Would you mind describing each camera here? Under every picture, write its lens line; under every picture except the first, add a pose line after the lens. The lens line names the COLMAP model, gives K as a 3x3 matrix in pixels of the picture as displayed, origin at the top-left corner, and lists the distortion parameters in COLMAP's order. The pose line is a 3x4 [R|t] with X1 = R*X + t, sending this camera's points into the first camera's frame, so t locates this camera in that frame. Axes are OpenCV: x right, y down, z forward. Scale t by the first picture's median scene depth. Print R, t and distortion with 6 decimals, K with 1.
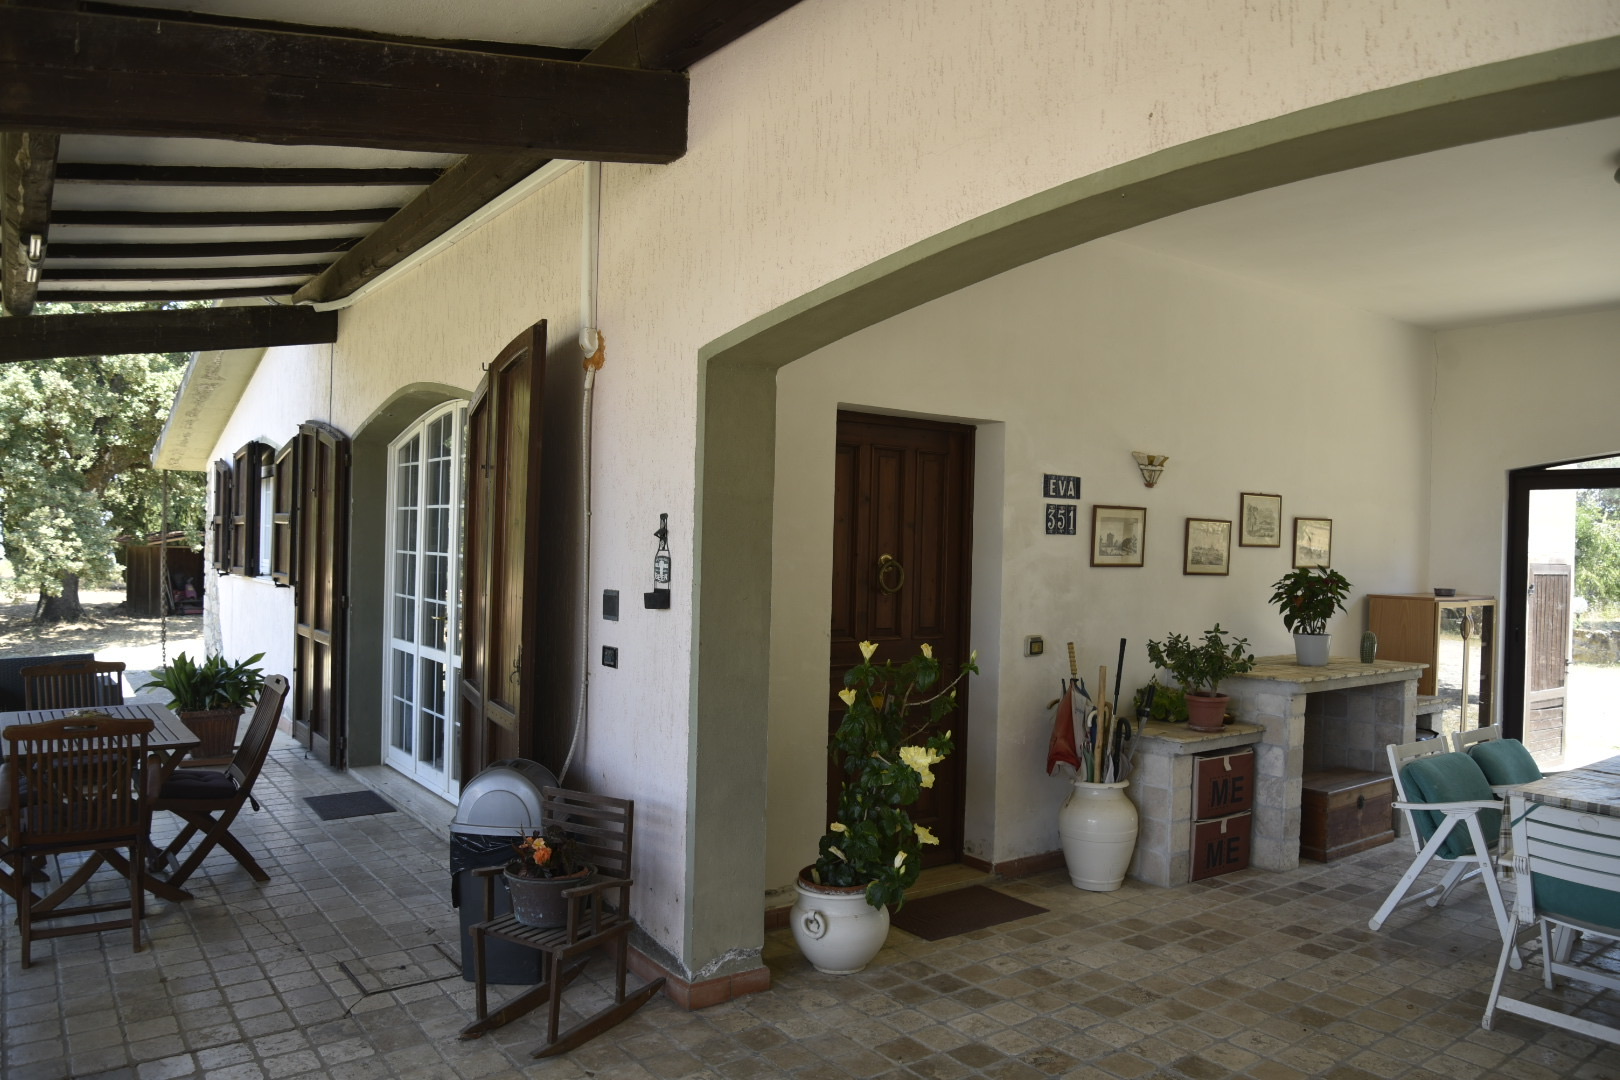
lens RADIAL K [[1101.6, 0, 805.9], [0, 1101.6, 548.5], [0, 0, 1]] dist [-0.088841, 0.025341]
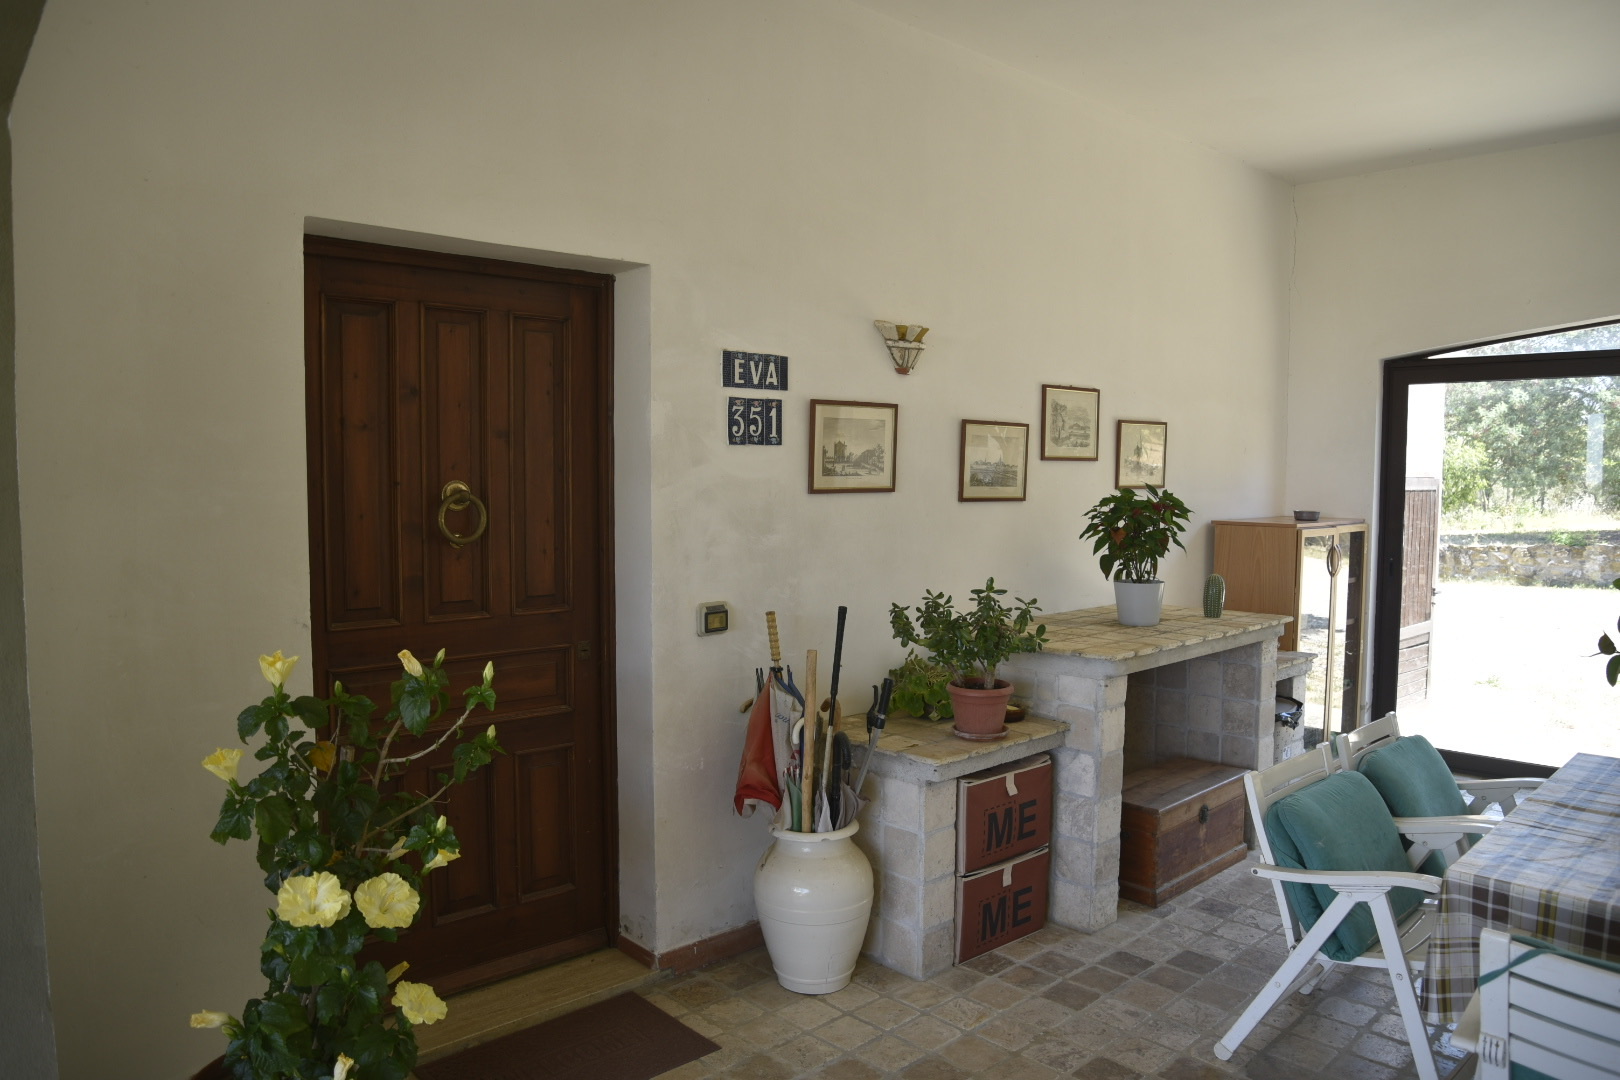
lens RADIAL K [[1101.6, 0, 800.7], [0, 1101.6, 538.9], [0, 0, 1]] dist [-0.088841, 0.025341]
pose [[0.992359, -0.025364, 0.120752, 0.181138], [0.017915, 0.997891, 0.062383, 0.002534], [-0.122079, -0.059743, 0.990721, 0.353849]]
